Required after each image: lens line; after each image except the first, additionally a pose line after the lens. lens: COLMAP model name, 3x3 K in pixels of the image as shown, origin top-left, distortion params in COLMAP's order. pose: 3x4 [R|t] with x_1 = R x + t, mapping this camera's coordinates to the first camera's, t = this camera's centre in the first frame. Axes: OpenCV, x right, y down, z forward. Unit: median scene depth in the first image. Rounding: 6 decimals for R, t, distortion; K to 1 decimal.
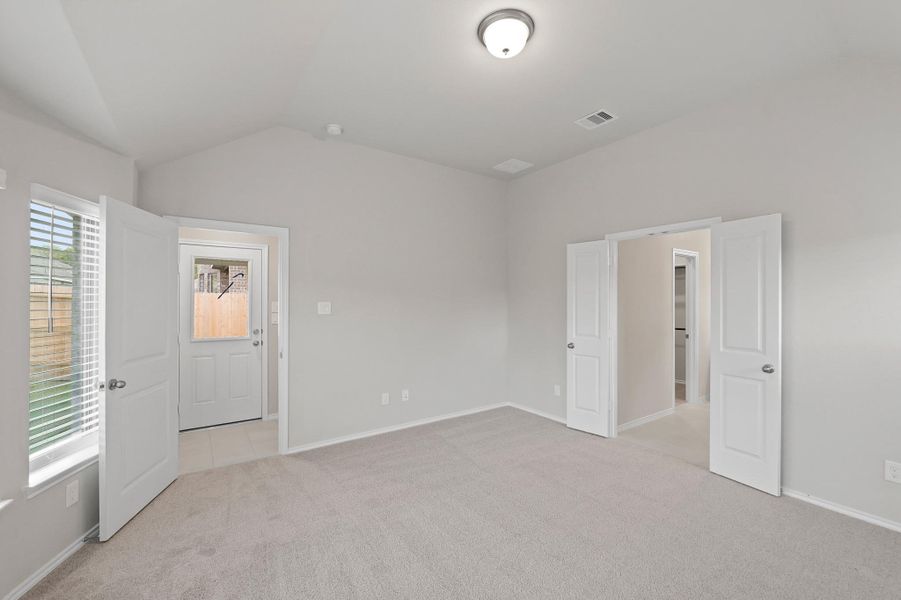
lens RADIAL K [[373.1, 0, 447.7], [0, 373.1, 303.1], [0, 0, 1]] dist [-0.013594, 0.000253]
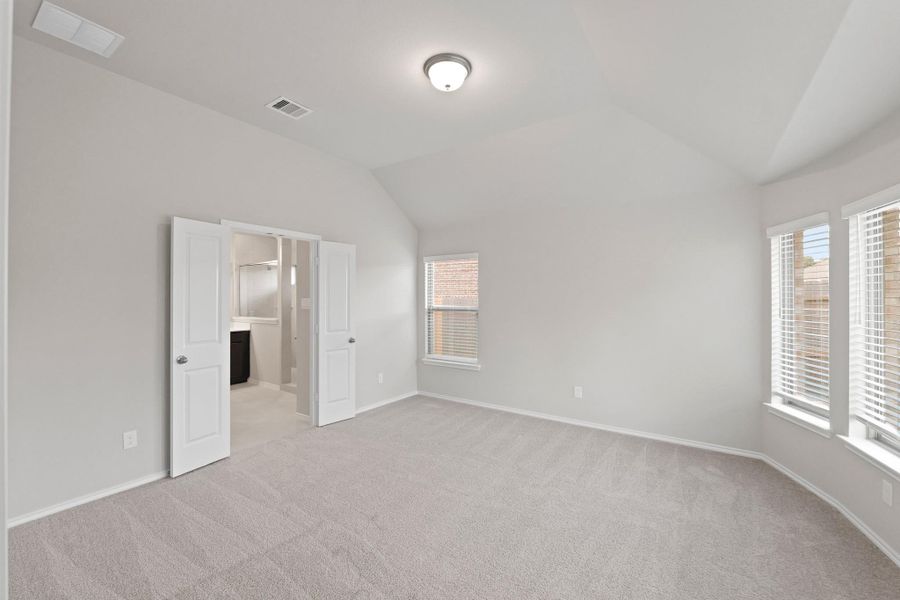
lens RADIAL K [[370.4, 0, 450.8], [0, 370.4, 296.8], [0, 0, 1]] dist [-0.013062, 0.000109]
pose [[-0.351634, -0.000867, 0.936137, -0.625206], [0.001553, 0.999998, 0.001510, -0.009291], [-0.936136, 0.001985, -0.351631, 0.929330]]
